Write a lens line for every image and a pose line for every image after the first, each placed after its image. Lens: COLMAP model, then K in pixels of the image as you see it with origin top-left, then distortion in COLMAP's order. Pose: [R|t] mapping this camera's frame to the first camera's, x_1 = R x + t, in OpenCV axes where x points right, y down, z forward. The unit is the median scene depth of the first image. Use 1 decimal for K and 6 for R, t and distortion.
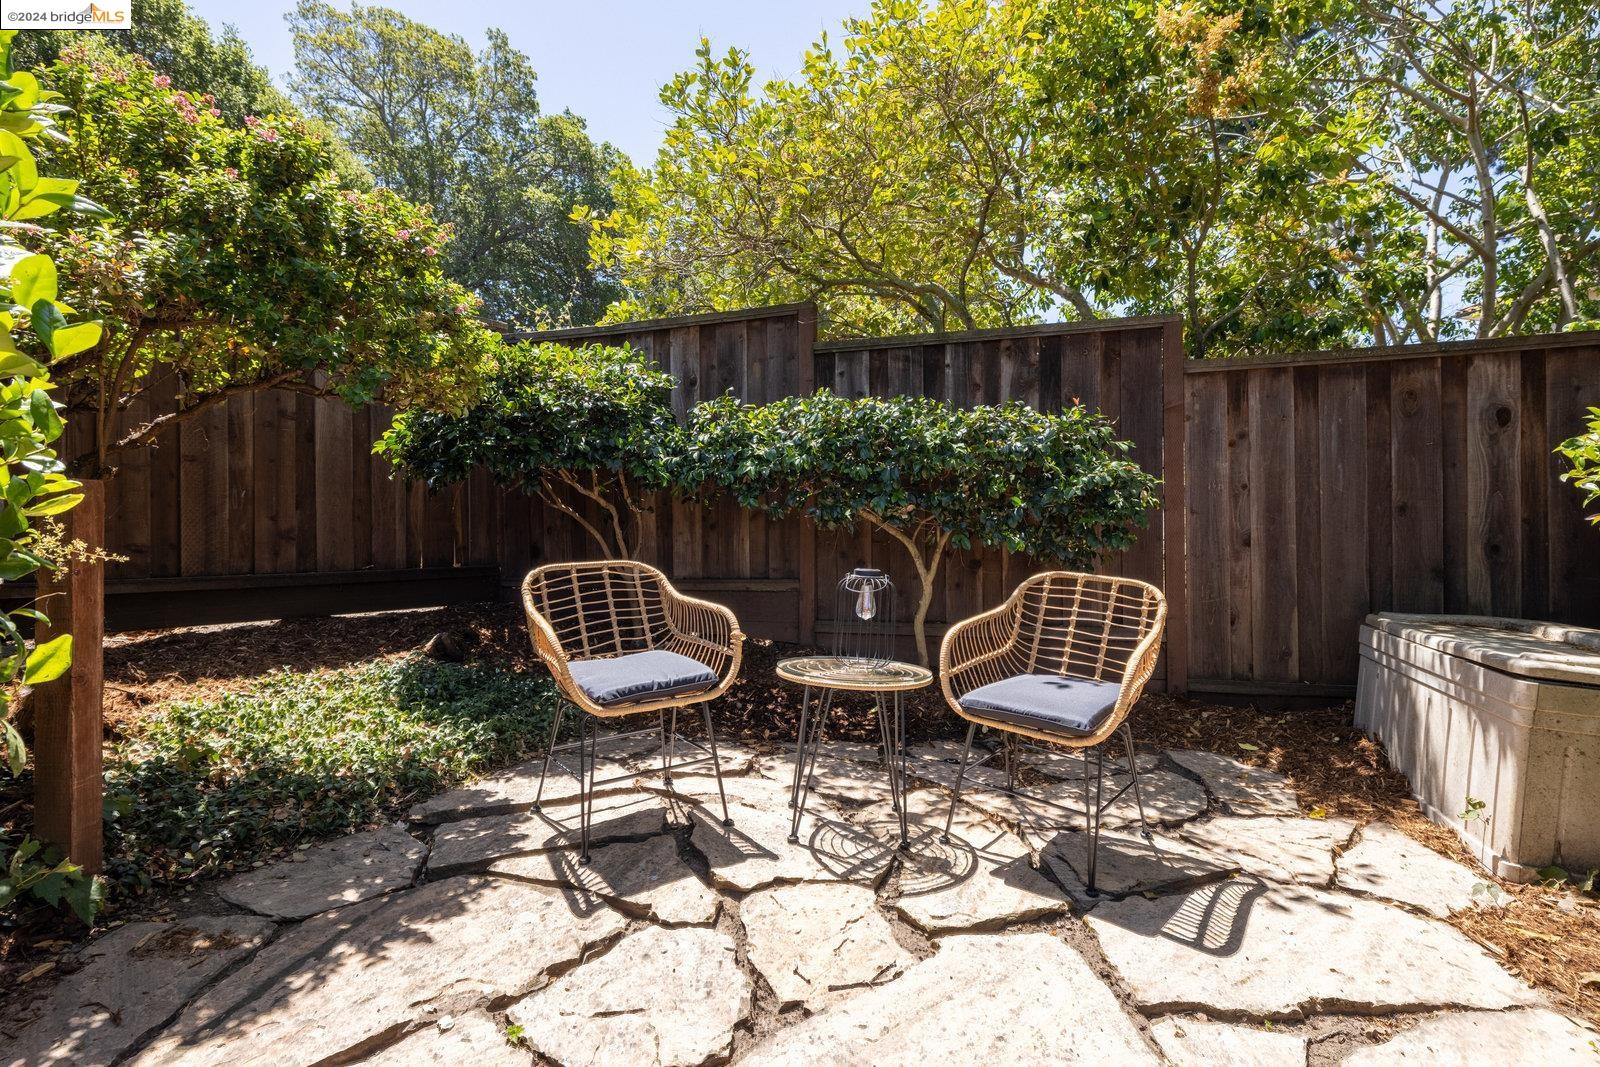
lens RADIAL K [[844.5, 0, 802.4], [0, 844.5, 528.8], [0, 0, 1]] dist [0.003435, 0.000450]
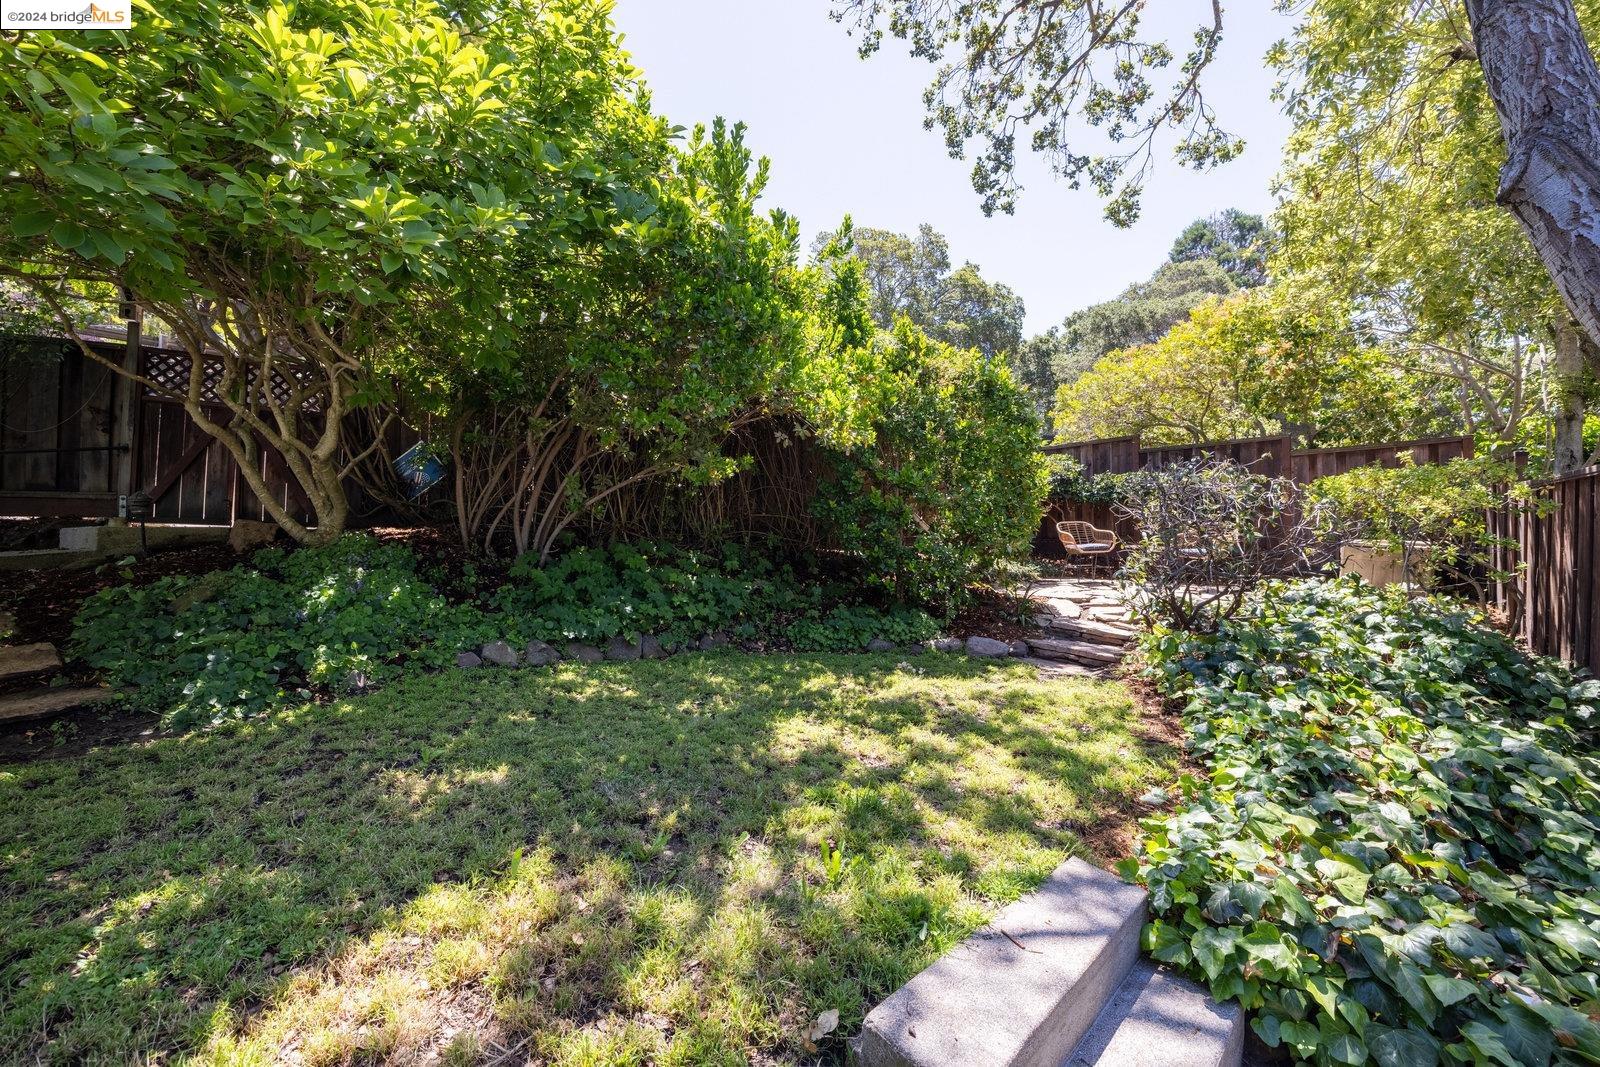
lens RADIAL K [[686.4, 0, 798.4], [0, 686.4, 533.5], [0, 0, 1]] dist [-0.000972, -0.000024]
pose [[0.889258, -0.010186, -0.457292, 0.062307], [-0.000161, 0.999745, -0.022583, 0.137917], [0.457406, 0.020156, 0.889030, -1.991841]]
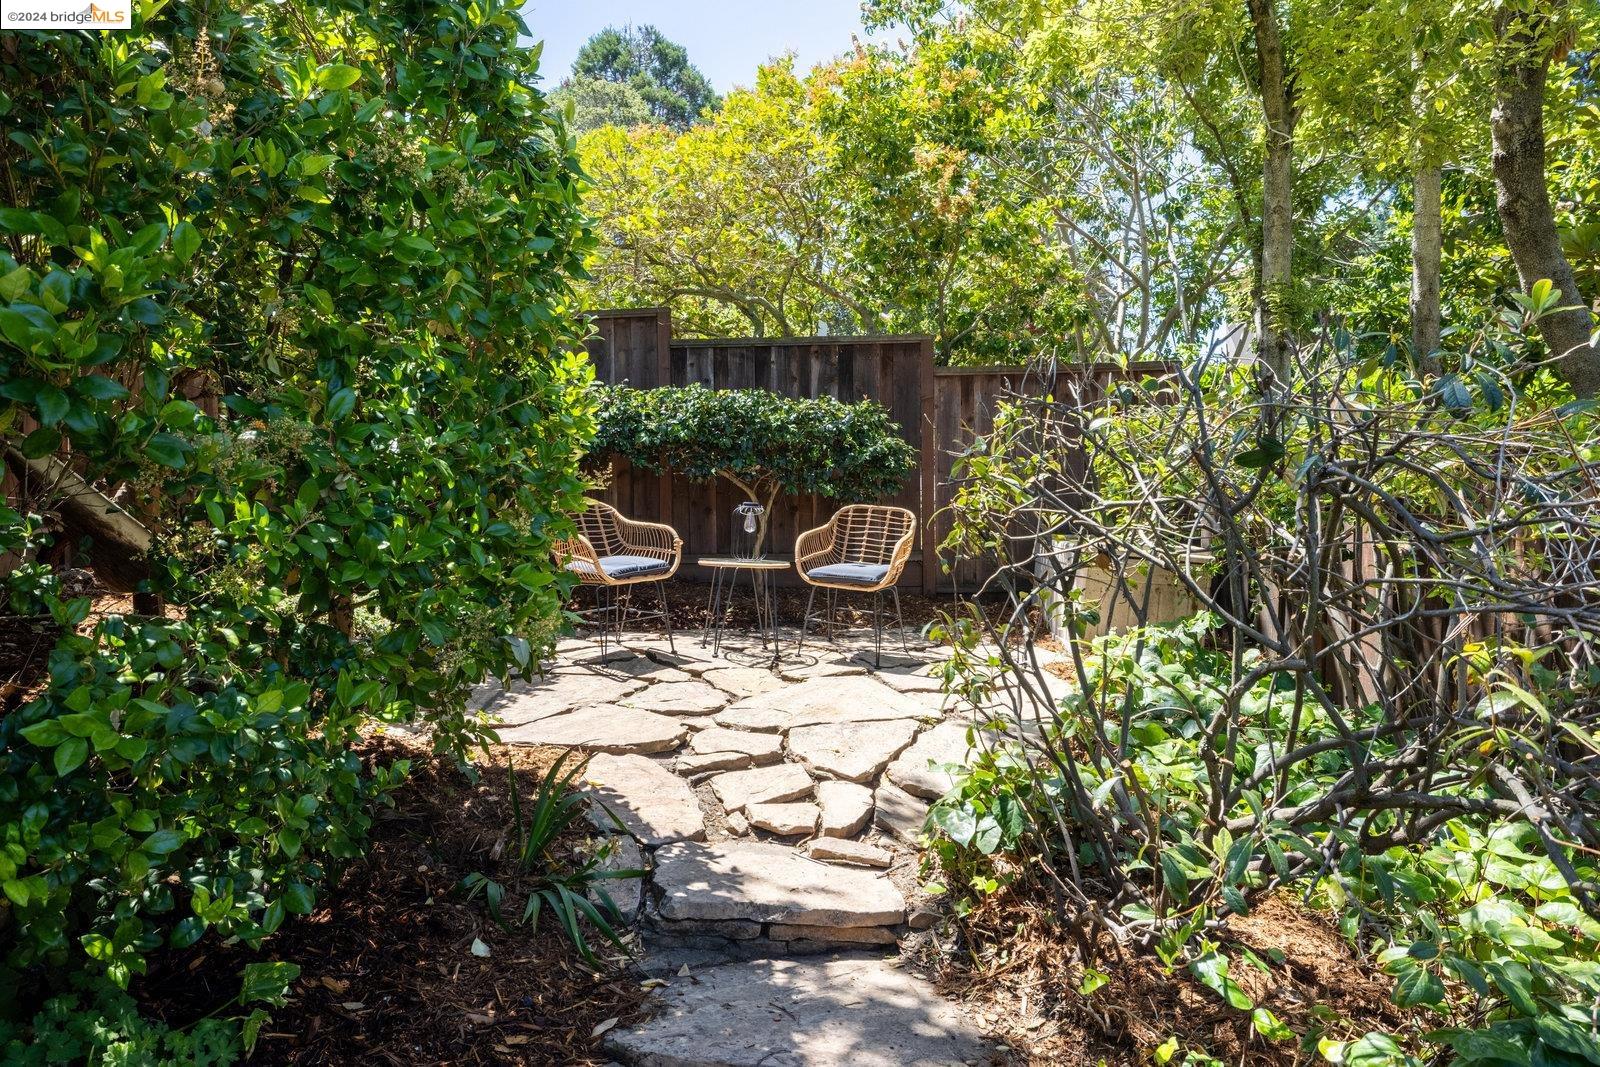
lens RADIAL K [[1021.1, 0, 799.5], [0, 1021.1, 528.4], [0, 0, 1]] dist [0.000603, 0.000121]
pose [[0.964780, -0.011043, 0.262827, -0.284994], [0.003196, 0.999537, 0.030268, 0.029651], [-0.263039, -0.028362, 0.964368, -0.773277]]
